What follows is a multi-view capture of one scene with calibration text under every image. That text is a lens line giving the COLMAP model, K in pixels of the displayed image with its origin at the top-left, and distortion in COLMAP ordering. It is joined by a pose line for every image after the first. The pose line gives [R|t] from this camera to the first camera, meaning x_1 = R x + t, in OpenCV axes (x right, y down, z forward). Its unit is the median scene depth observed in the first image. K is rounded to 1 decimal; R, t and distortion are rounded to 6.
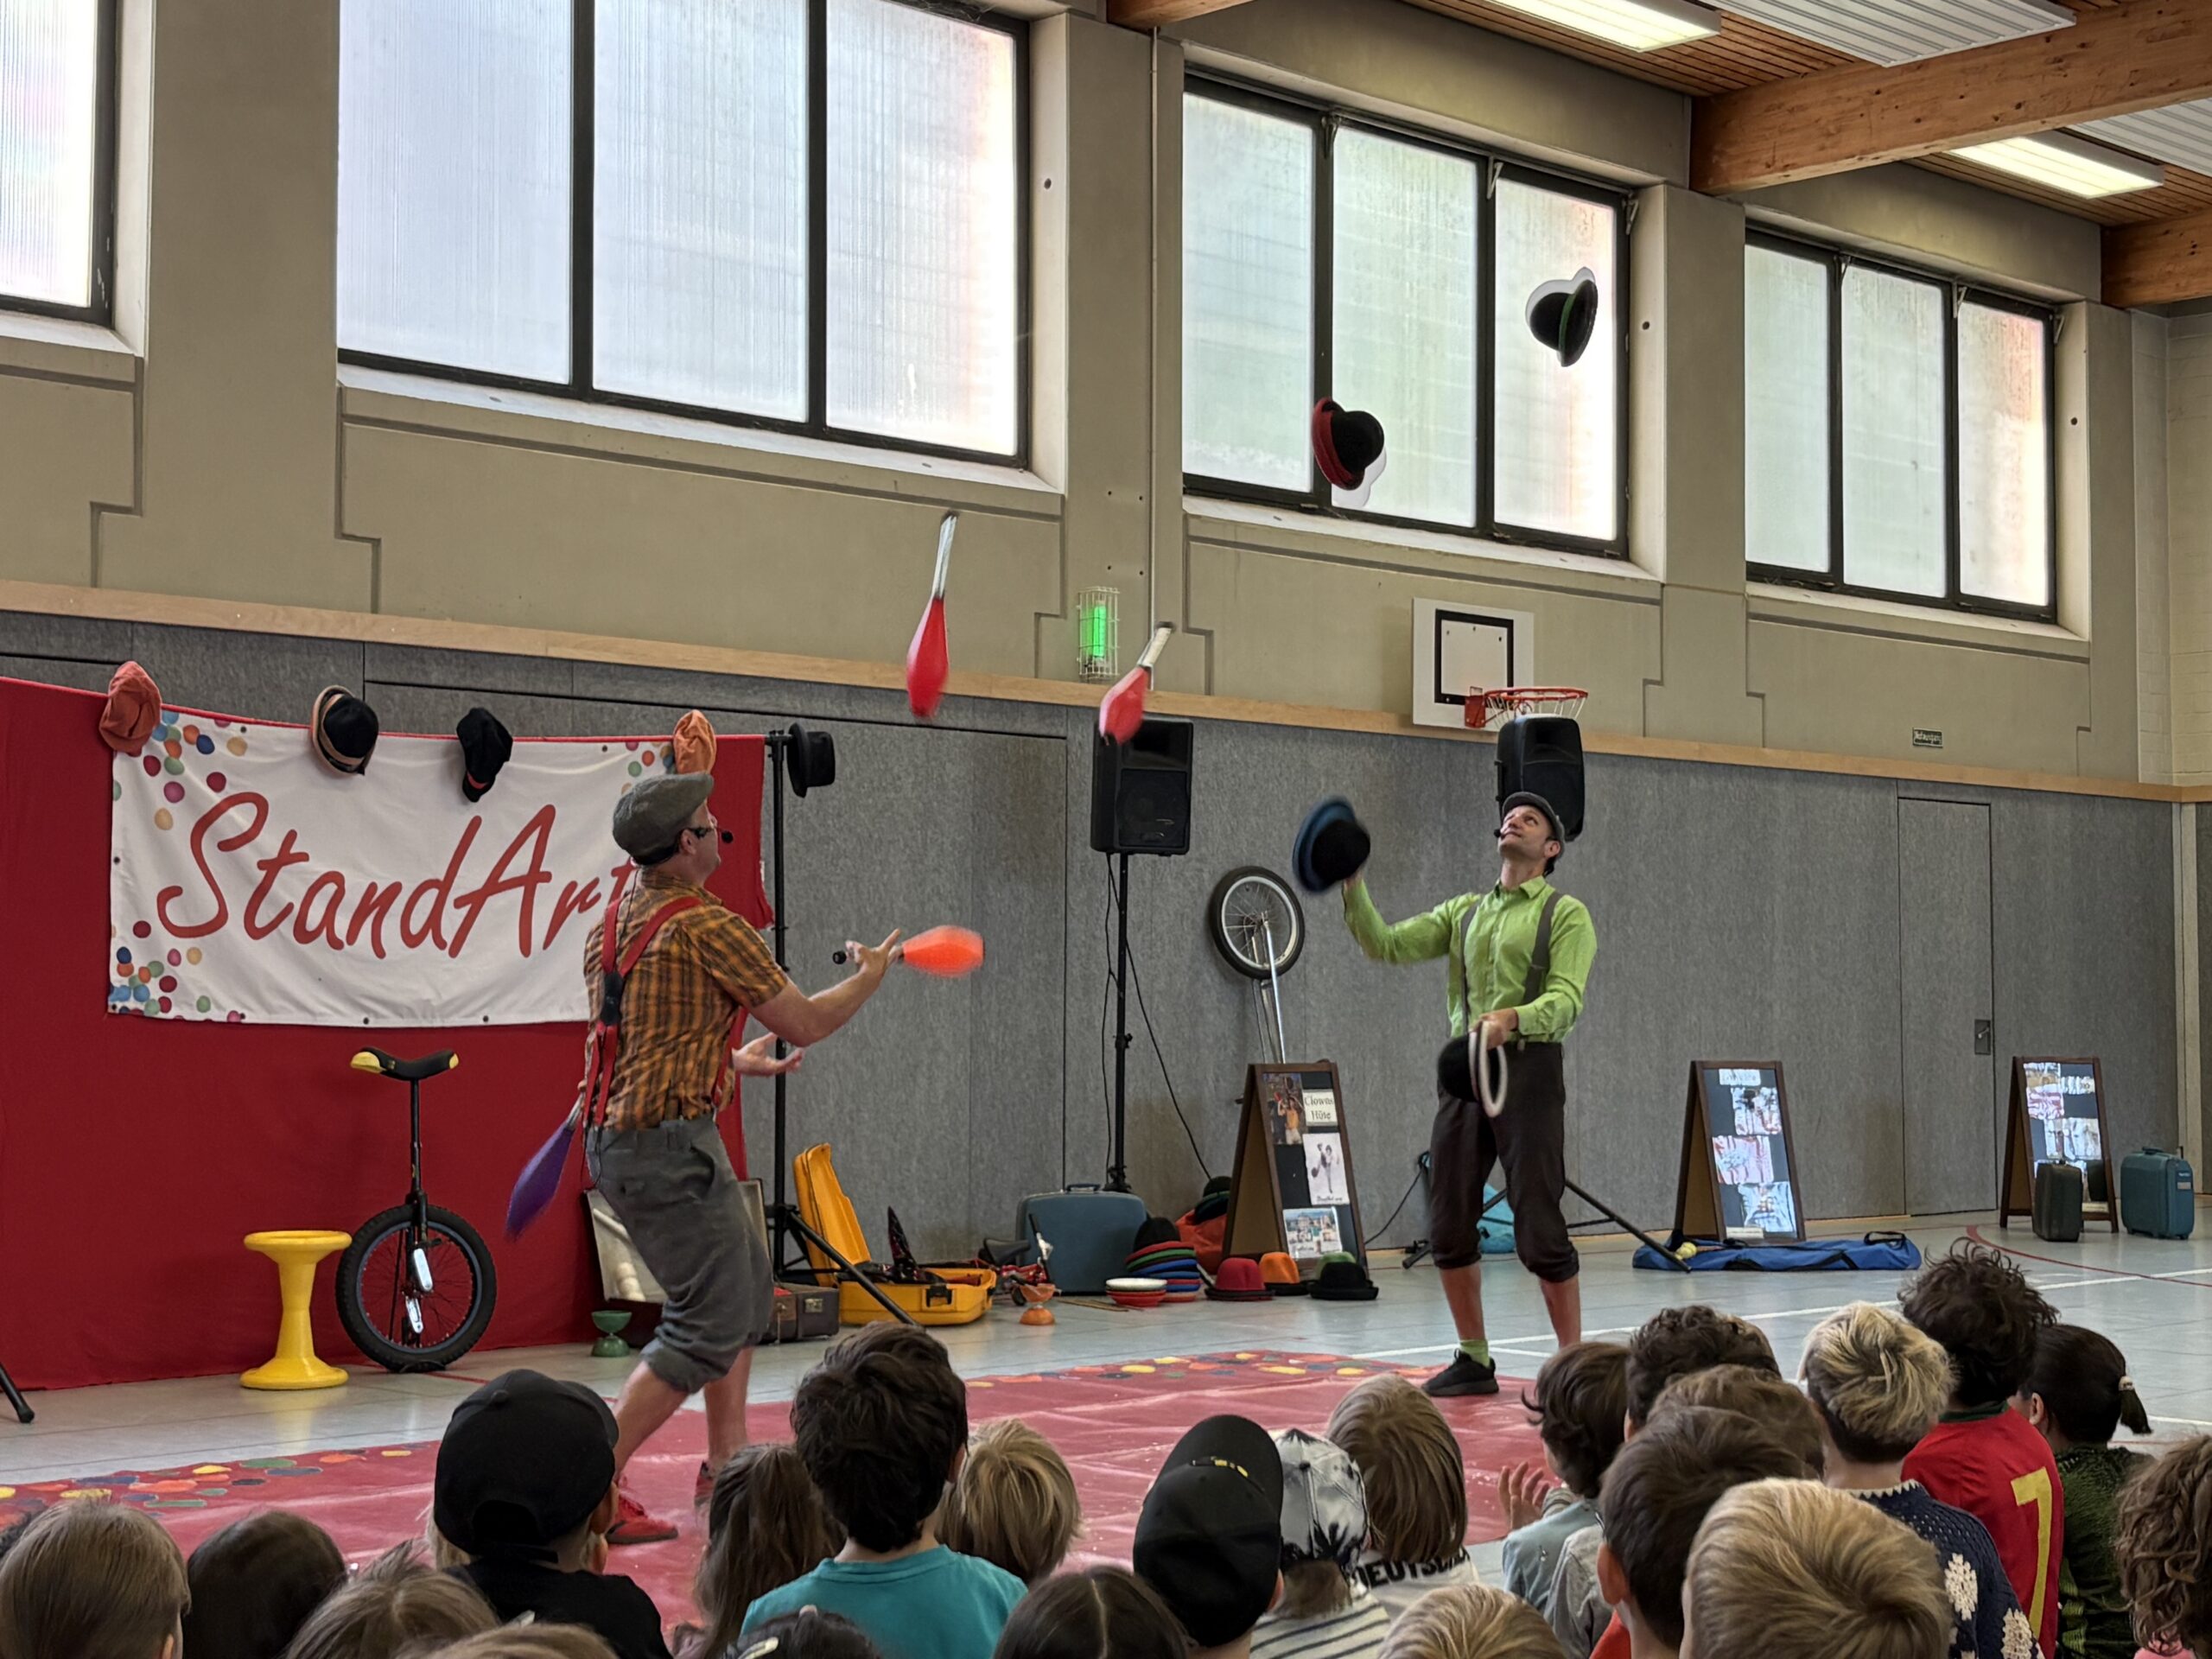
lens RADIAL K [[3338.2, 0, 1109.4], [0, 3338.2, 832.8], [0, 0, 1]] dist [0.061311, 0.000000]
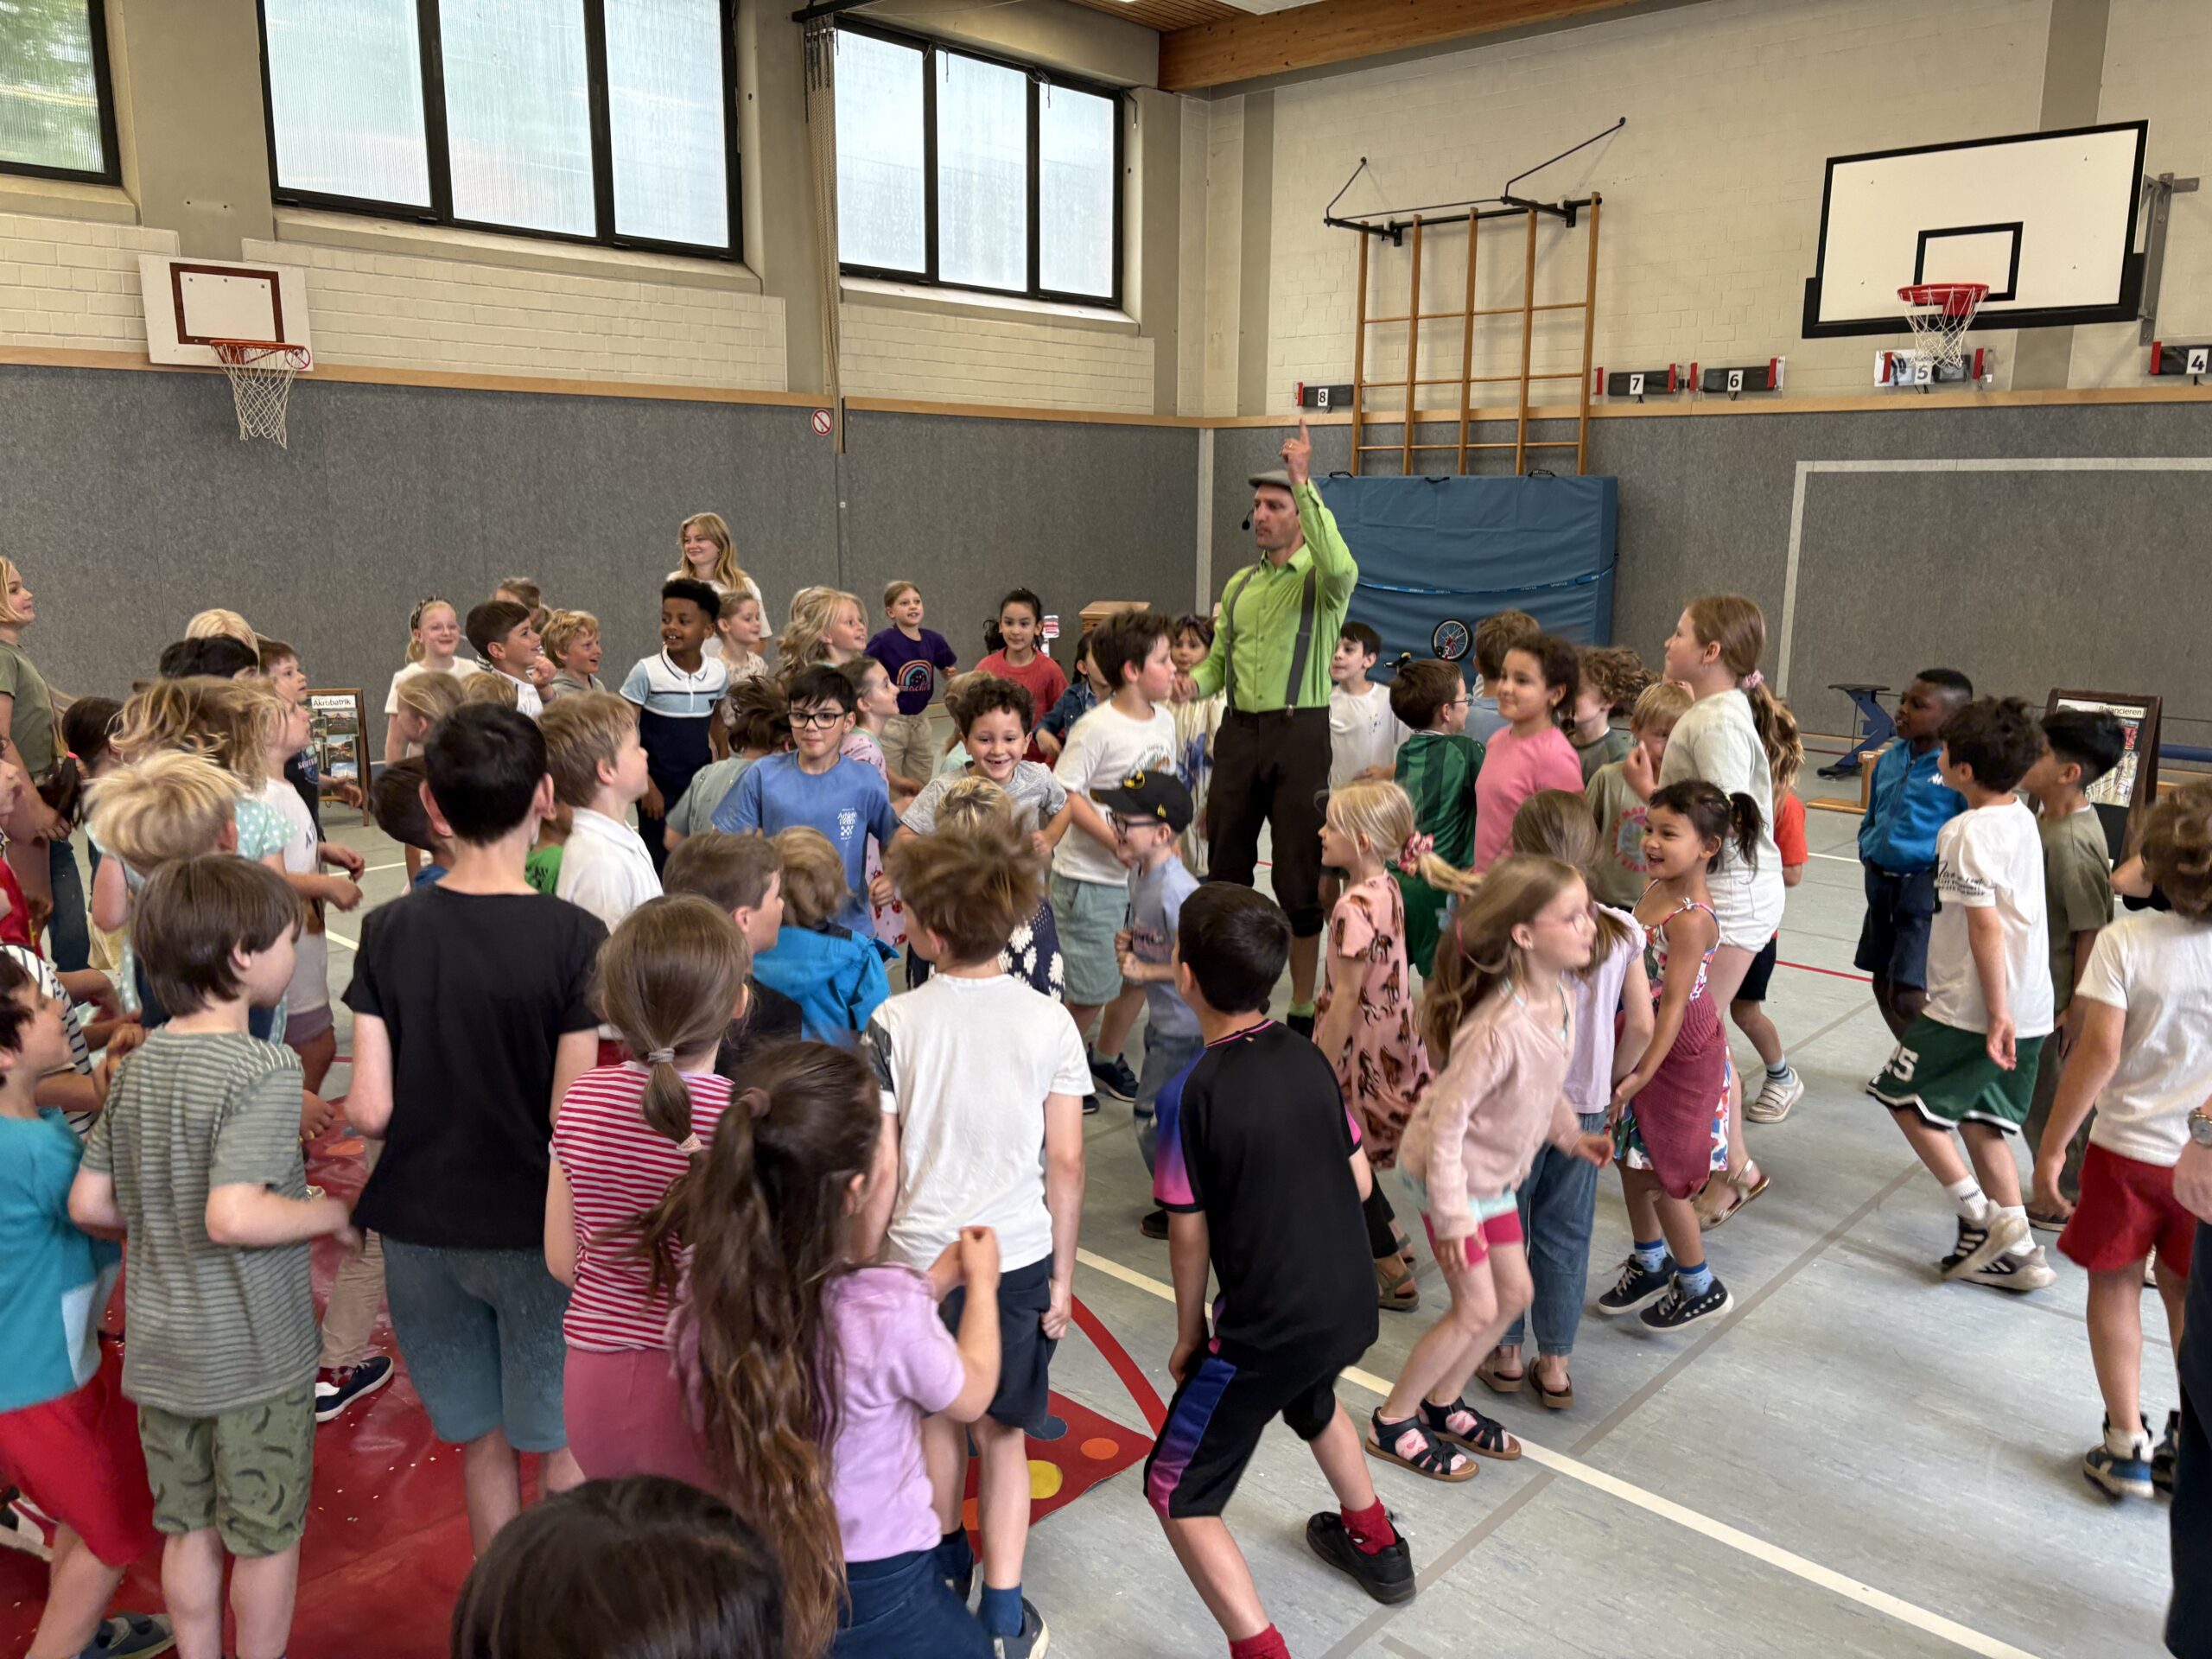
lens RADIAL K [[1685.6, 0, 1109.1], [0, 1685.6, 828.1], [0, 0, 1]] dist [0.004833, 0.004253]
pose [[0.996555, -0.052532, 0.064183, 0.218430], [0.038350, 0.978005, 0.205024, 0.010682], [-0.073542, -0.201856, 0.976650, 0.209184]]
